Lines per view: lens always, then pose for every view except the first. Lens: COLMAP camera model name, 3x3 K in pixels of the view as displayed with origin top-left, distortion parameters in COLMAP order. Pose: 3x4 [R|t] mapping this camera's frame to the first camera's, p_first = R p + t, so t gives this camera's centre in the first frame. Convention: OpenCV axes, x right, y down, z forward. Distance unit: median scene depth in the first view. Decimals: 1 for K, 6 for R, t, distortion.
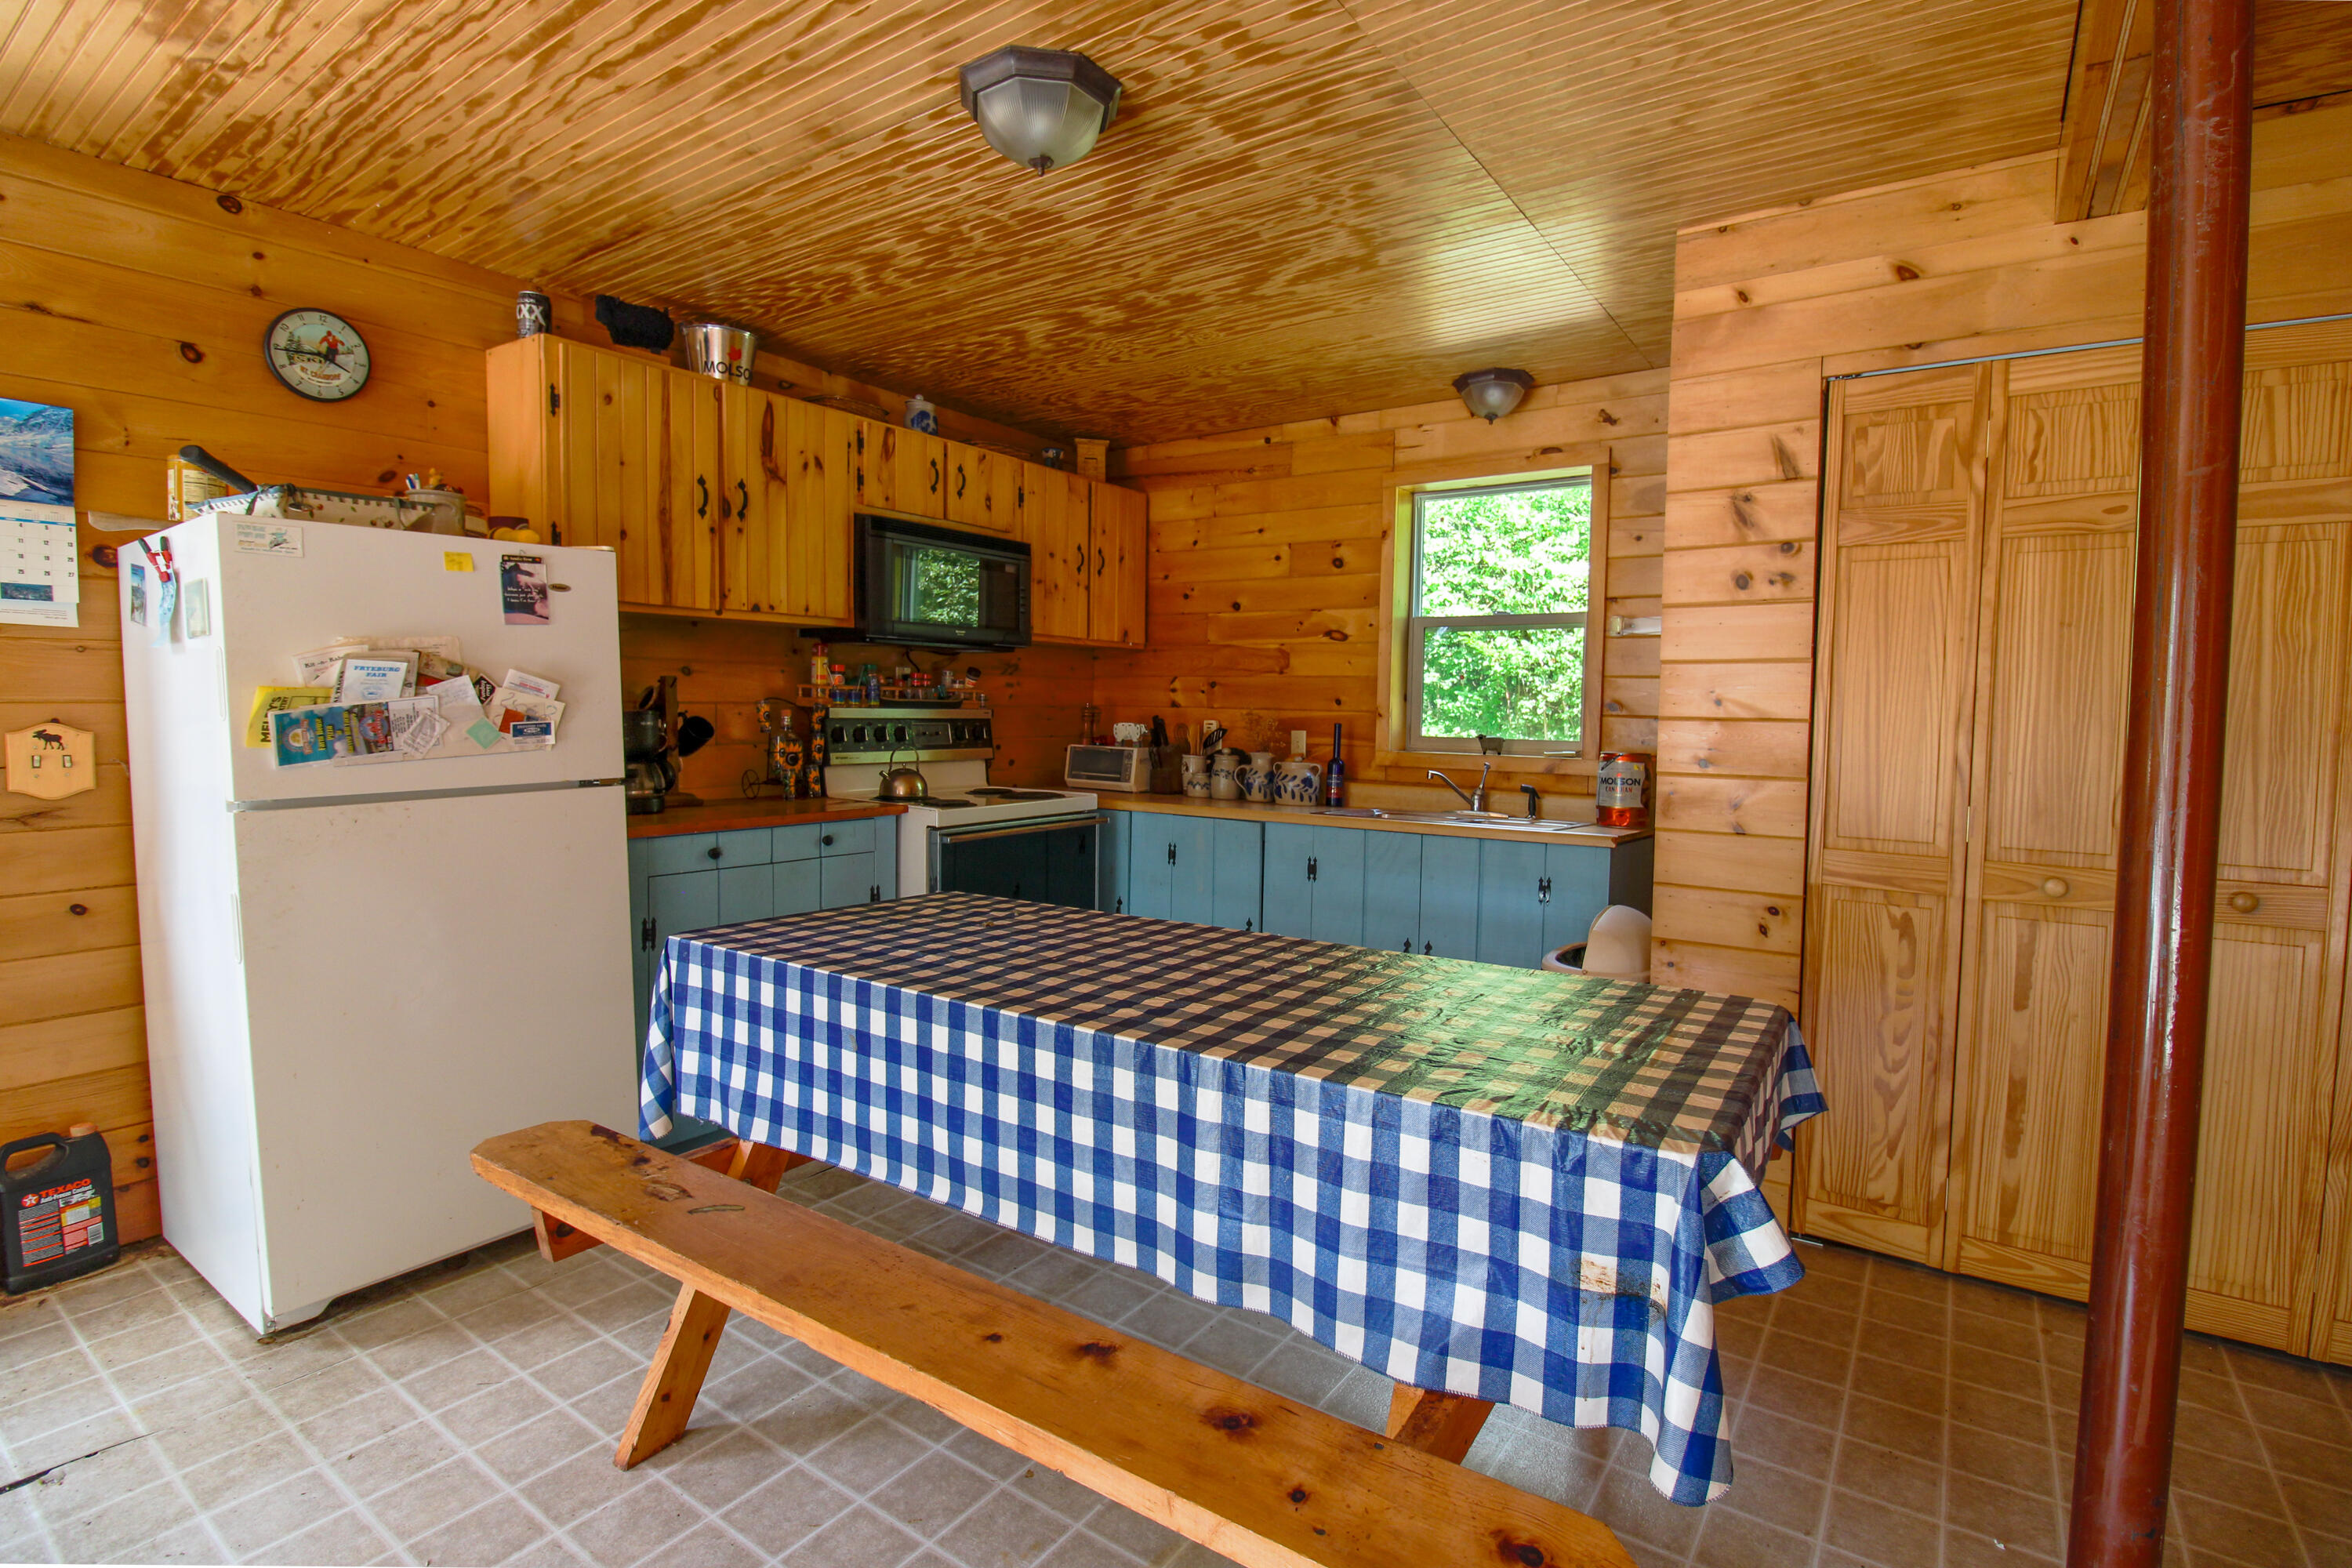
lens RADIAL K [[1109.5, 0, 1181.2], [0, 1109.5, 779.4], [0, 0, 1]] dist [-0.019210, -0.000840]
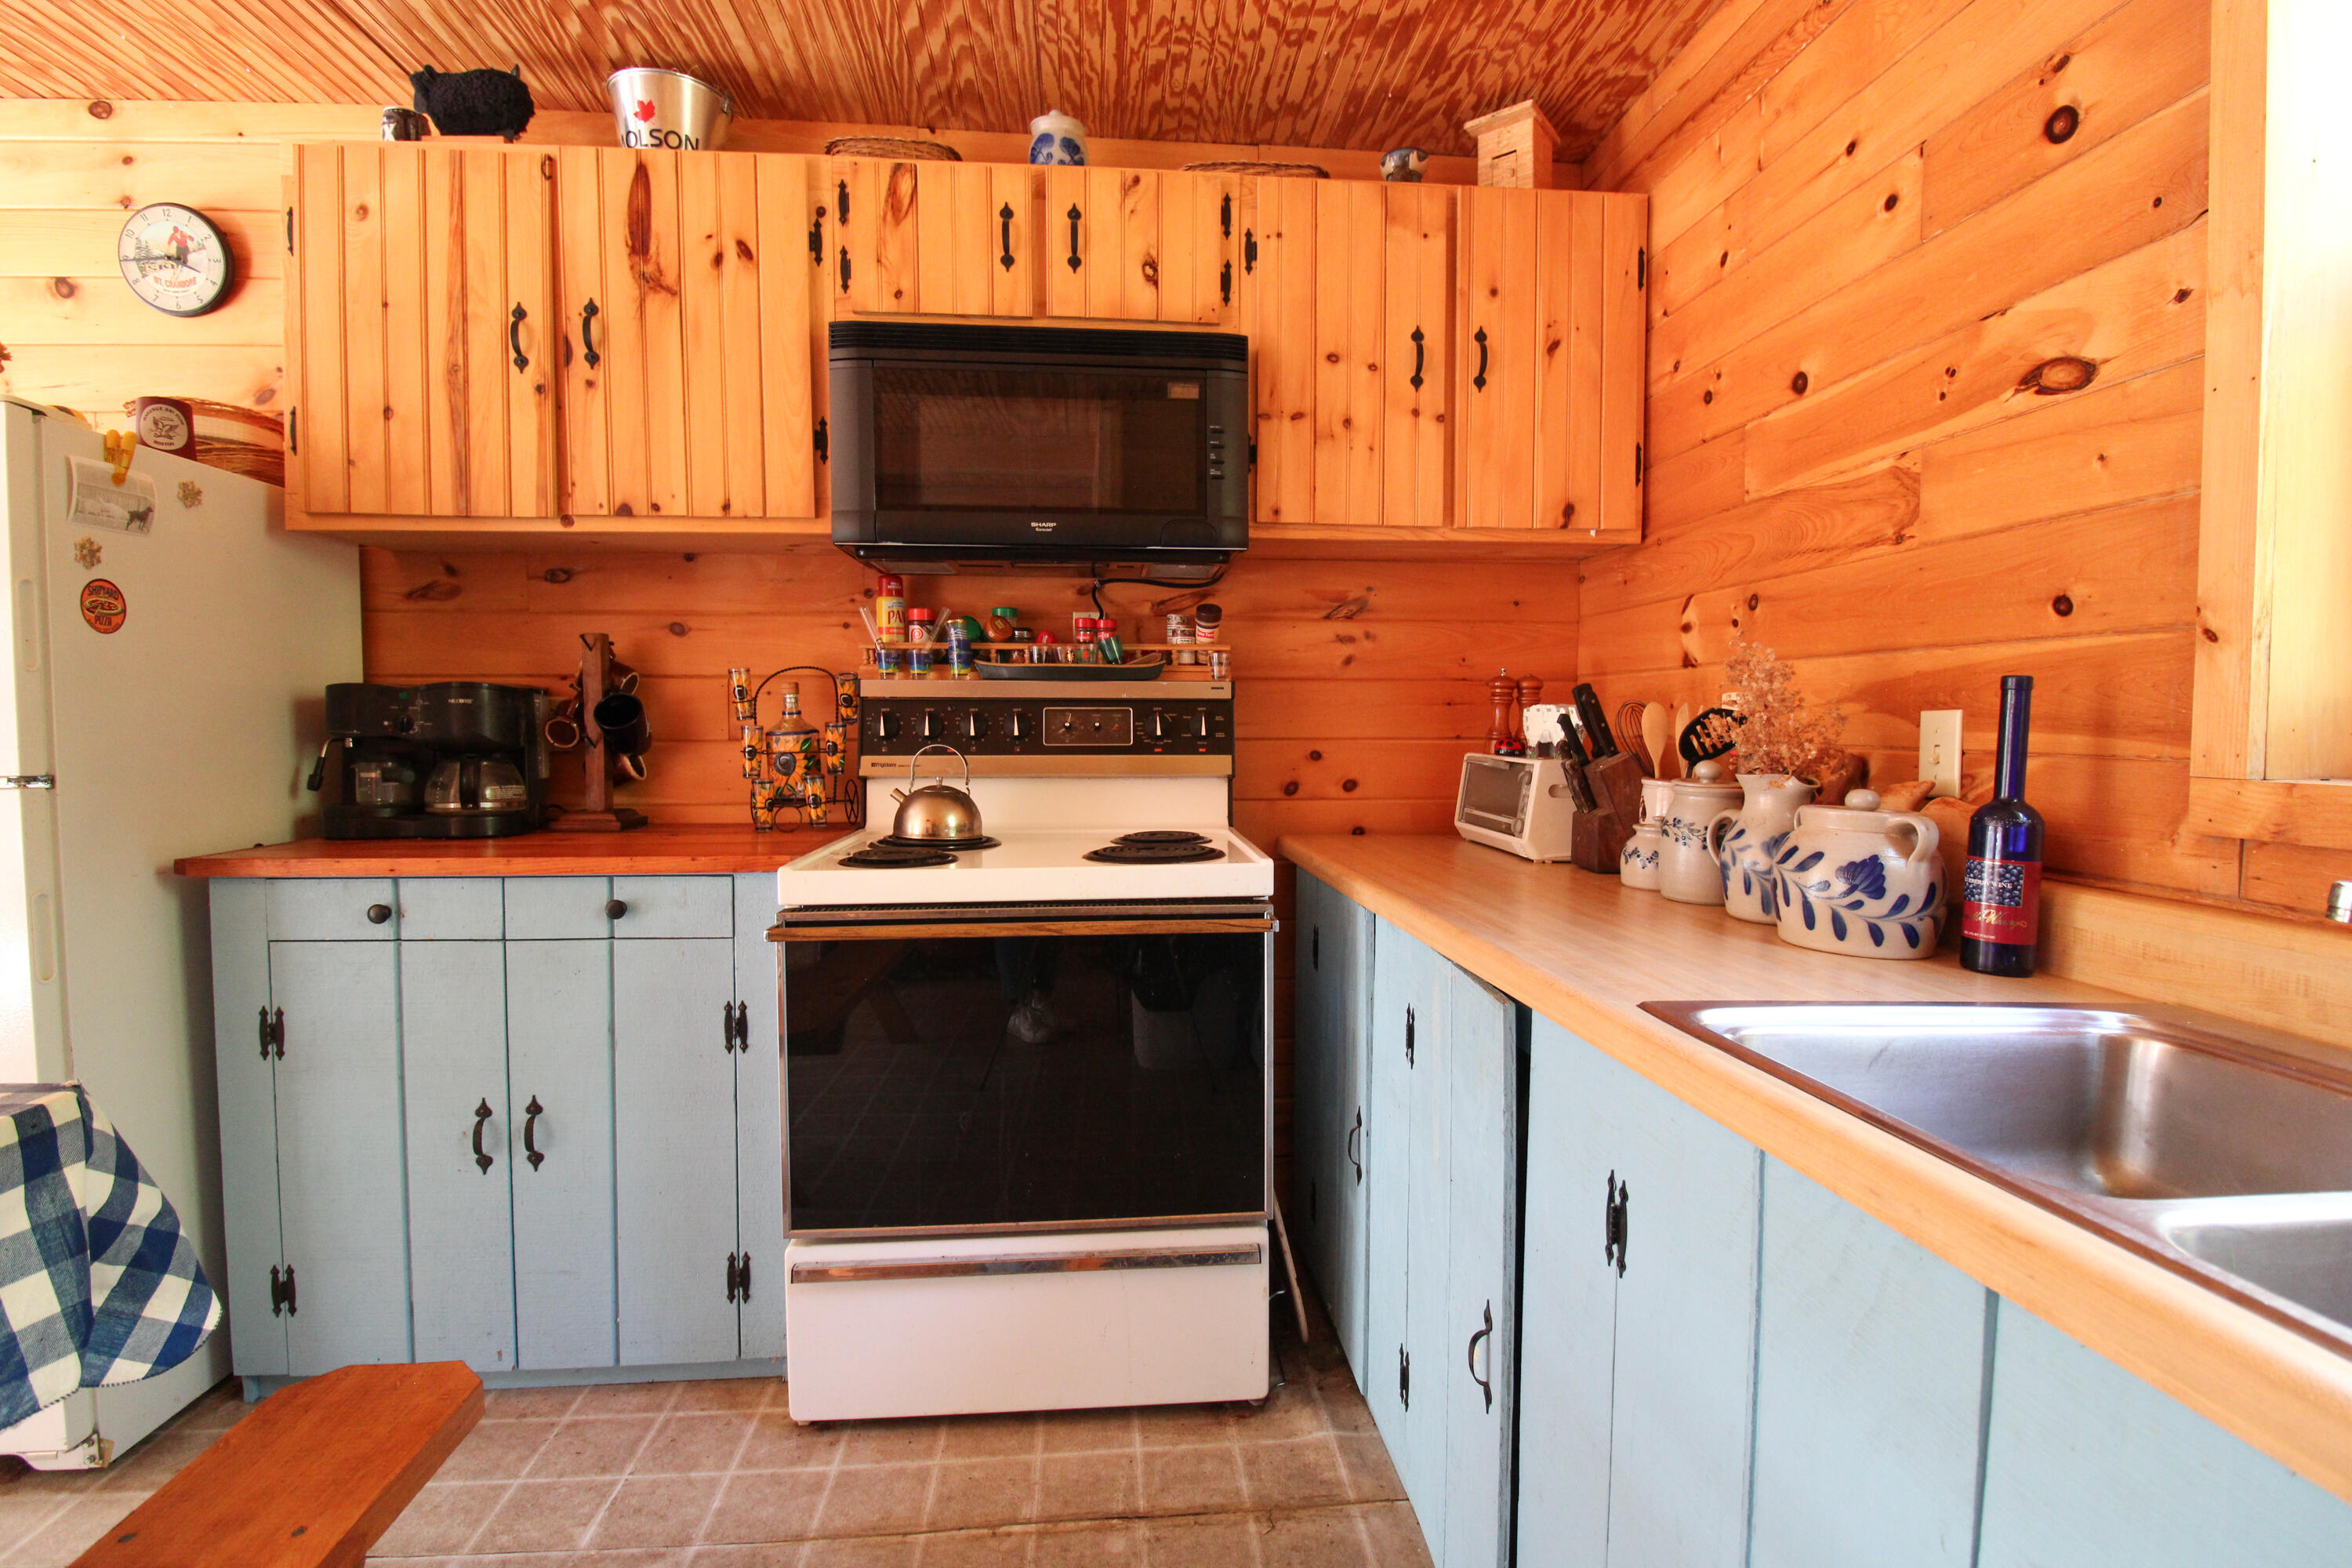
lens RADIAL K [[1109.5, 0, 1185.7], [0, 1109.5, 782.9], [0, 0, 1]] dist [-0.019210, -0.000840]
pose [[0.652599, 0.026535, -0.757239, 0.215264], [-0.041377, 0.999143, -0.000648, -0.014541], [0.756573, 0.031755, 0.653138, 0.659757]]
